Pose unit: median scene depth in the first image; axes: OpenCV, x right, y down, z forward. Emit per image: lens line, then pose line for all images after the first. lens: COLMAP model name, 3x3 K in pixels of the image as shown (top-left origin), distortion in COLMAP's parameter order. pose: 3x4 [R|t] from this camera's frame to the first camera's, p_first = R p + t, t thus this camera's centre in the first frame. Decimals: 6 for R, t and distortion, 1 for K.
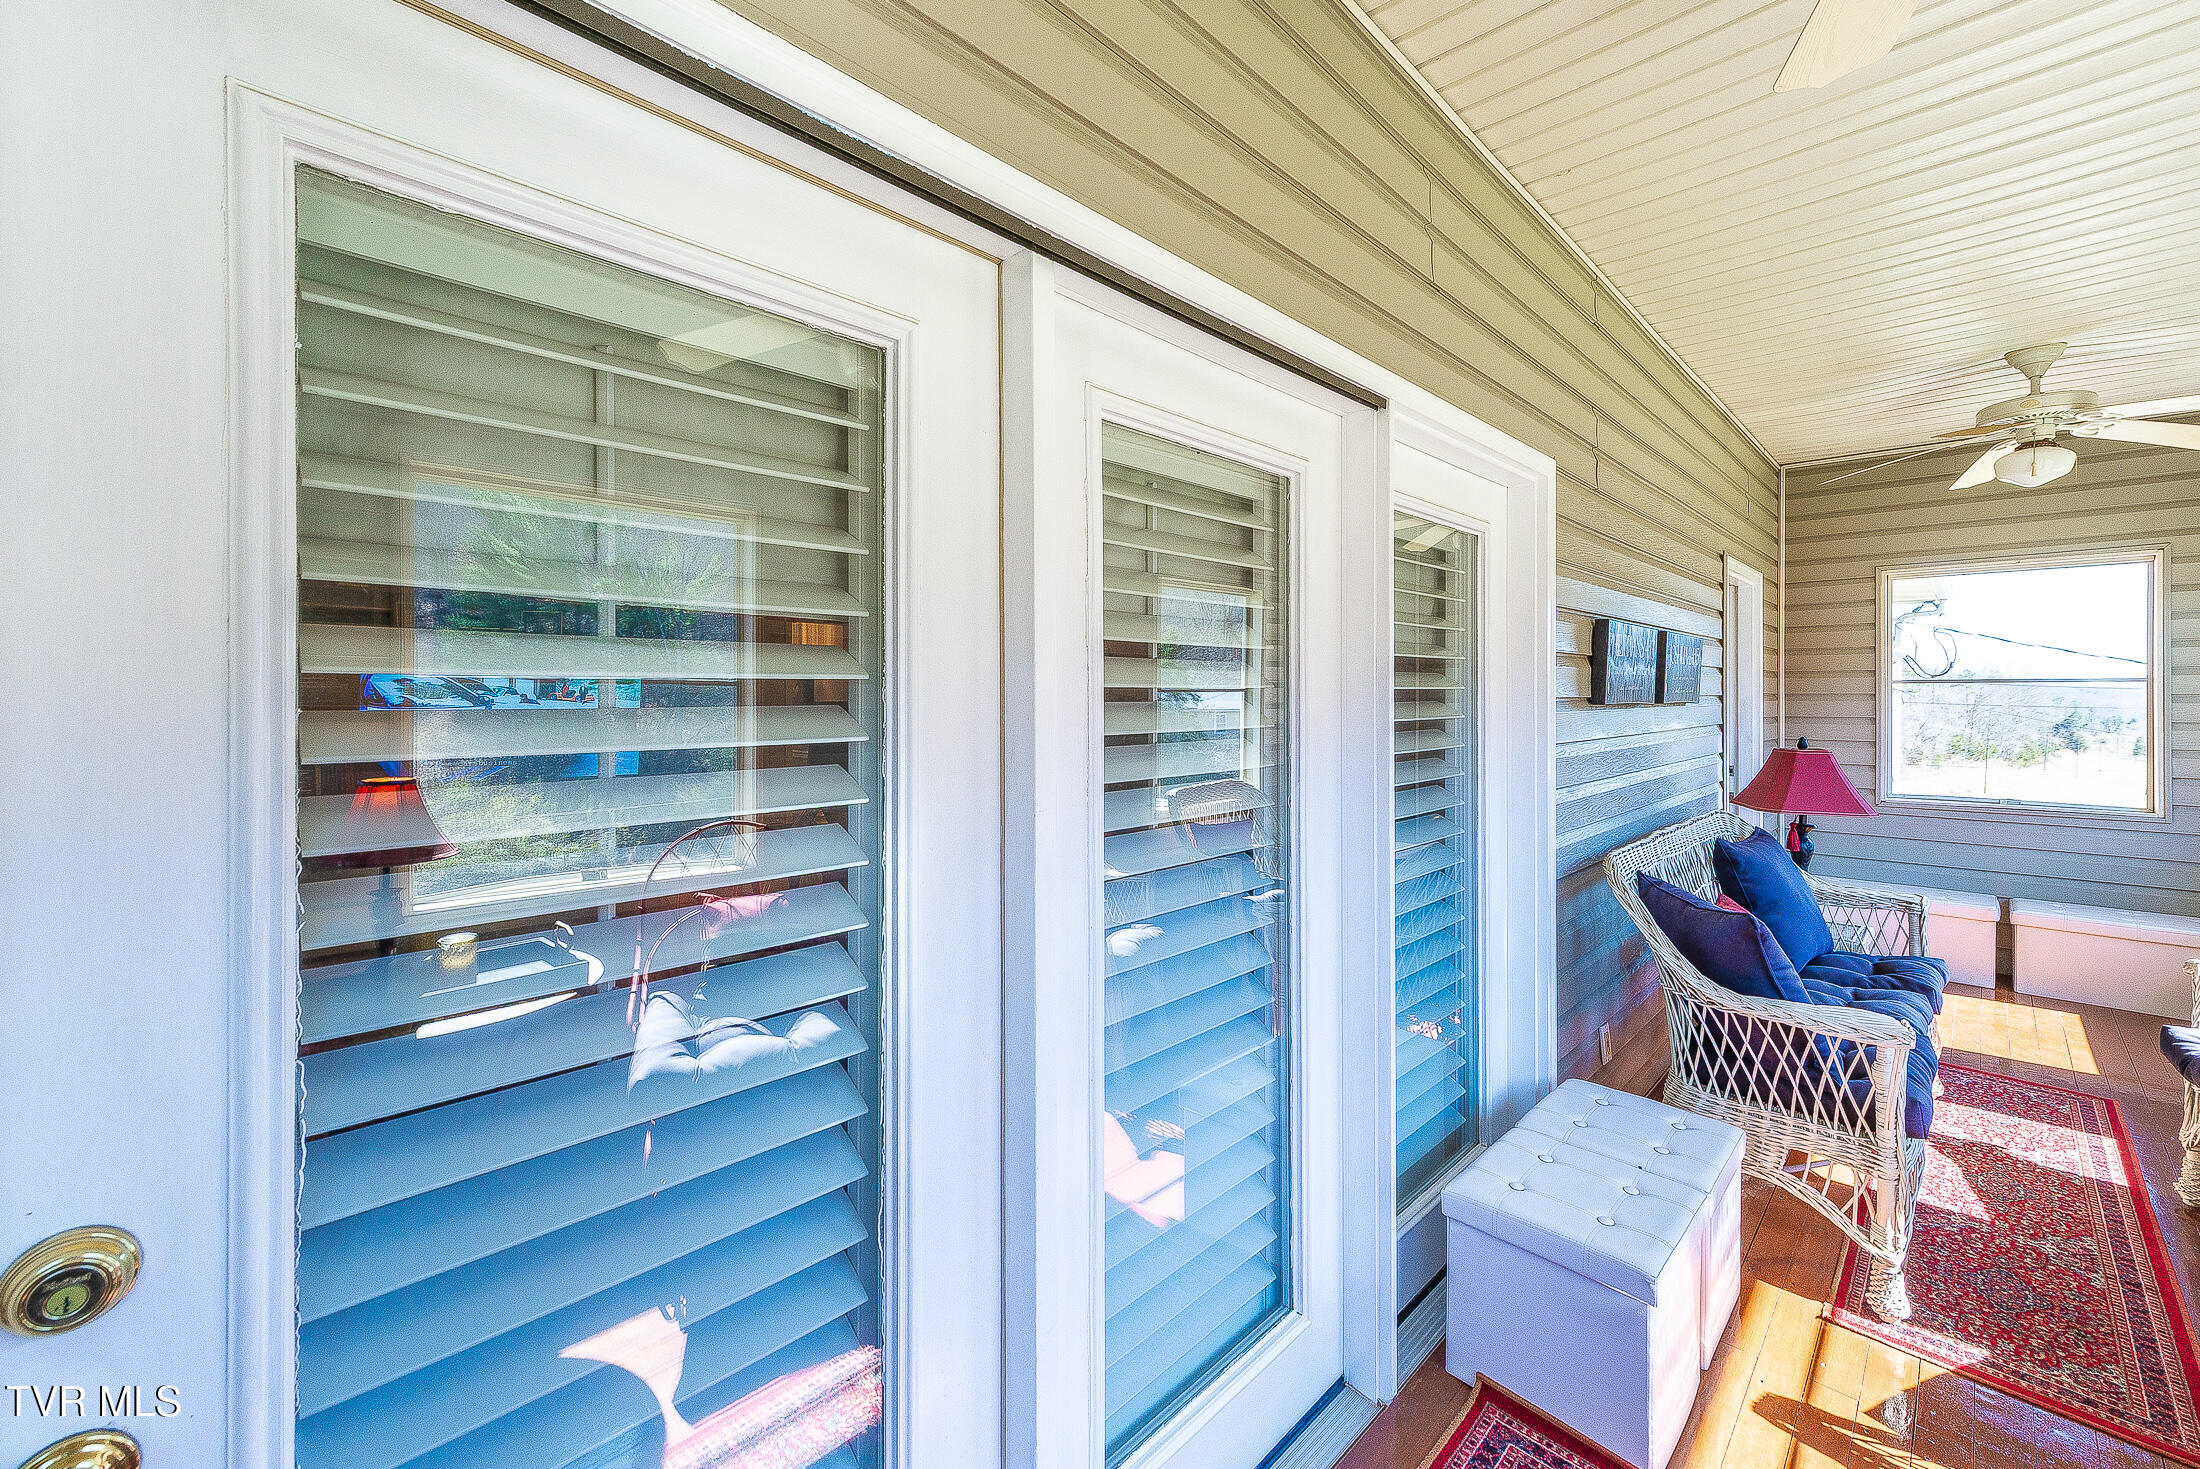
lens RADIAL K [[904.6, 0, 1092.4], [0, 904.6, 698.5], [0, 0, 1]] dist [0.002558, 0.000503]
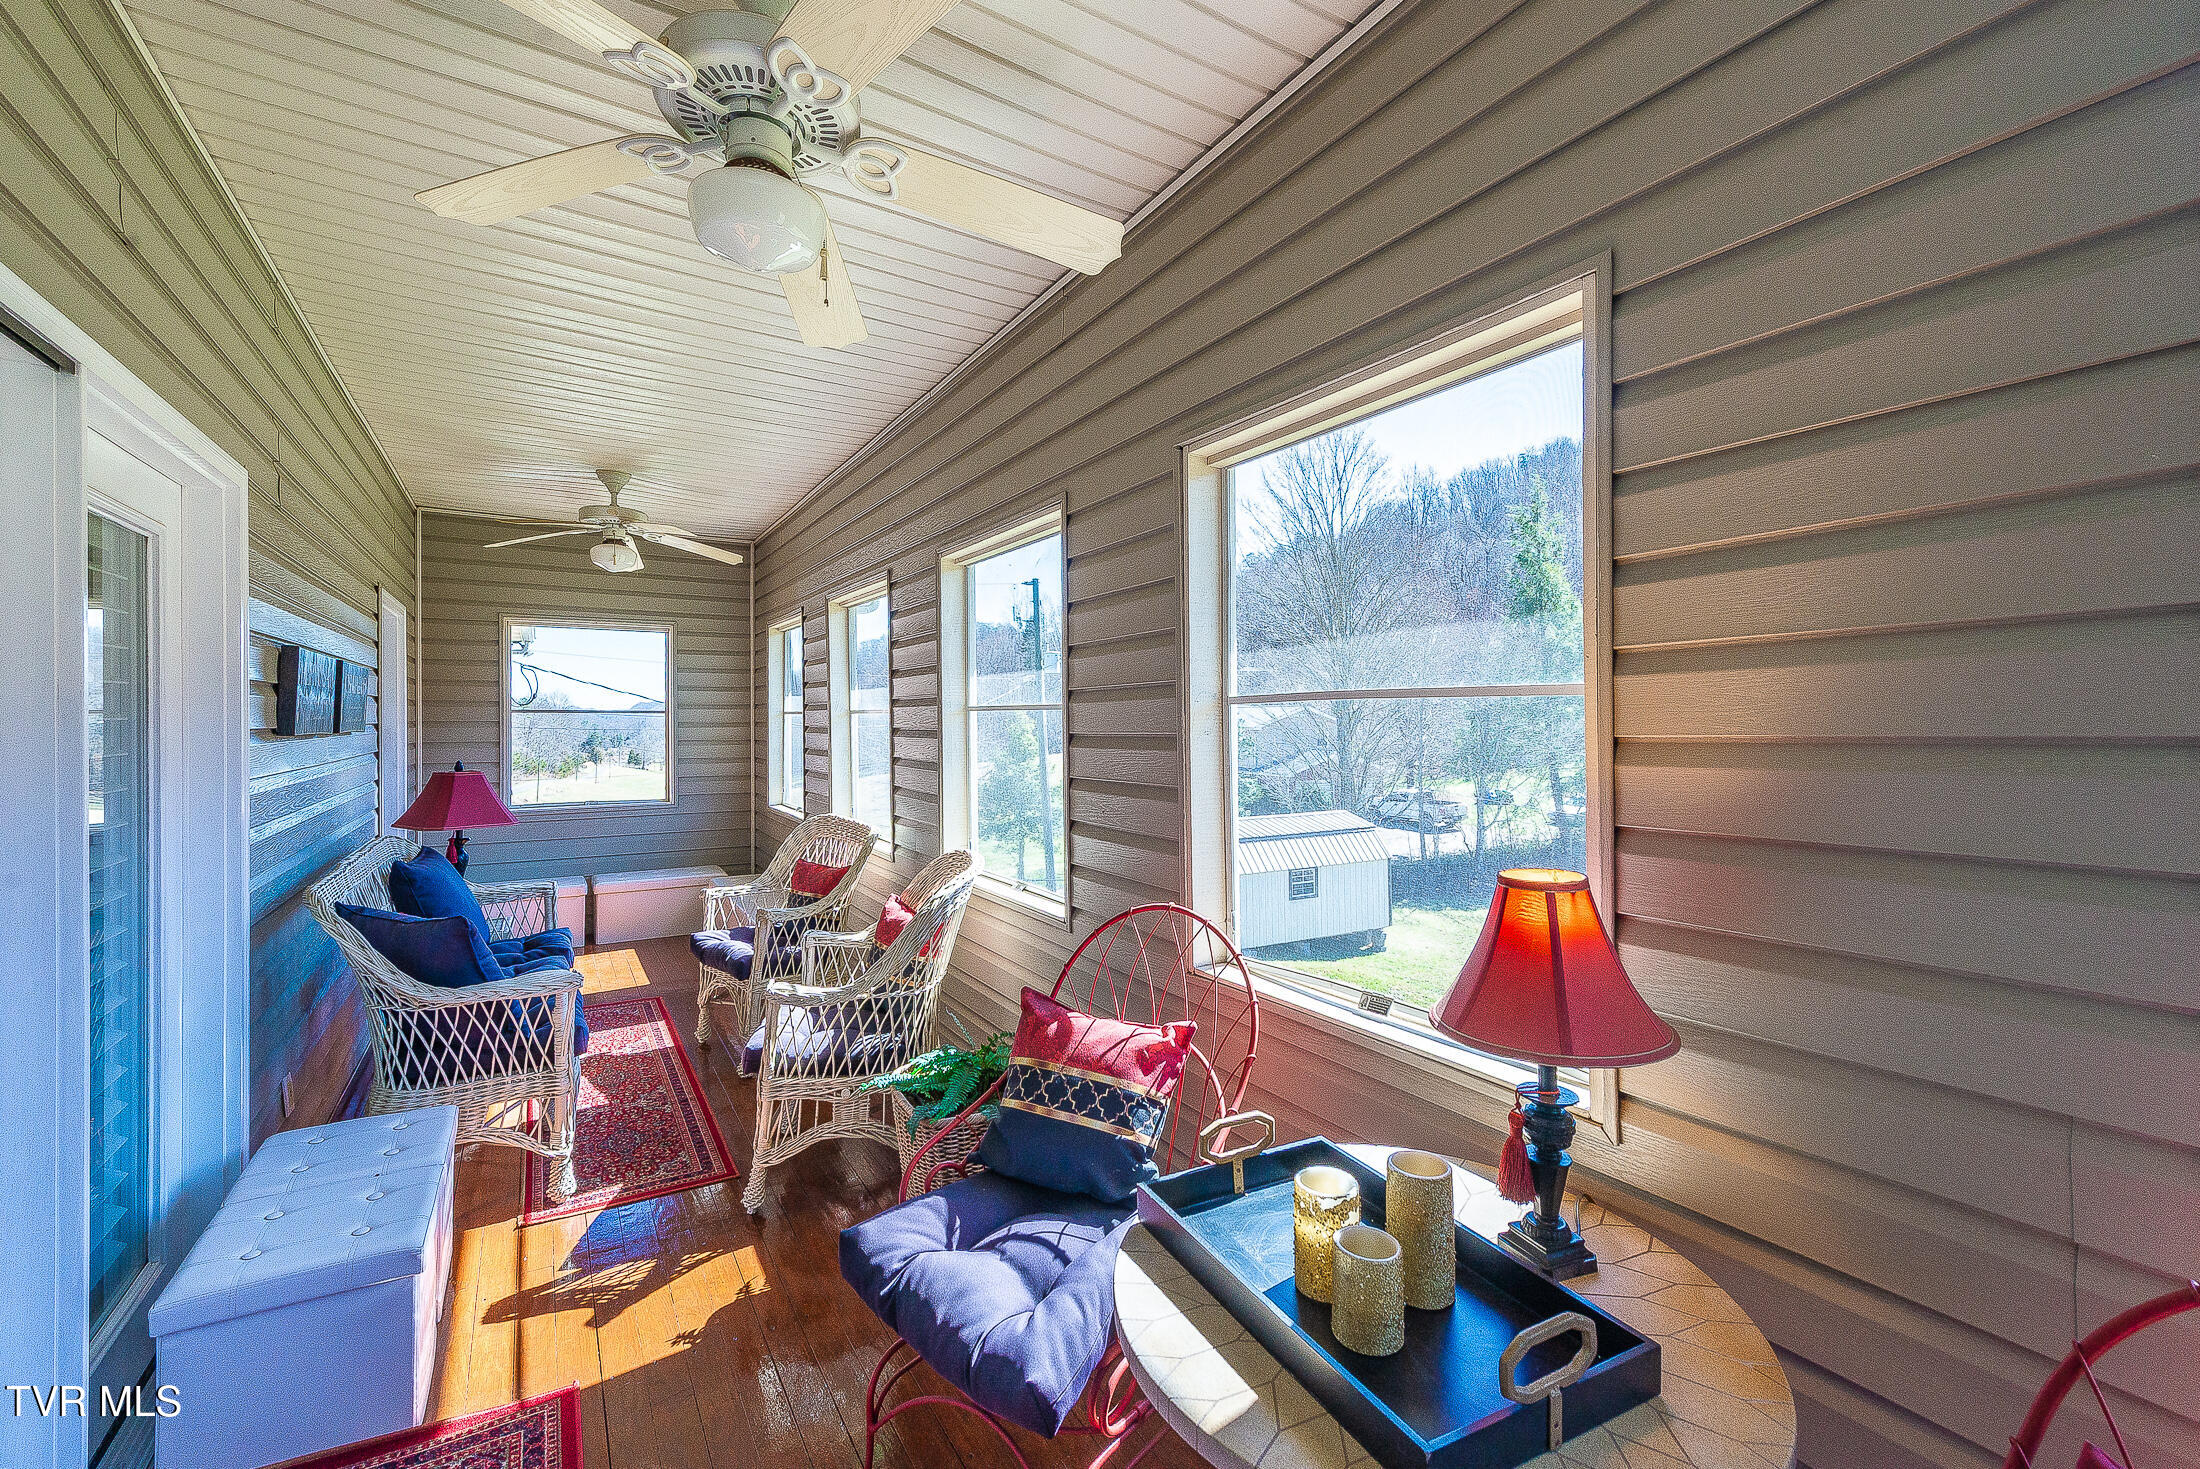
lens RADIAL K [[877.3, 0, 1093.4], [0, 877.3, 726.7], [0, 0, 1]] dist [0.002707, -0.000203]
pose [[0.239384, -0.005852, 0.970907, -0.135159], [0.002714, 0.999982, 0.005358, -0.005425], [-0.970921, 0.001352, 0.239395, -0.041145]]
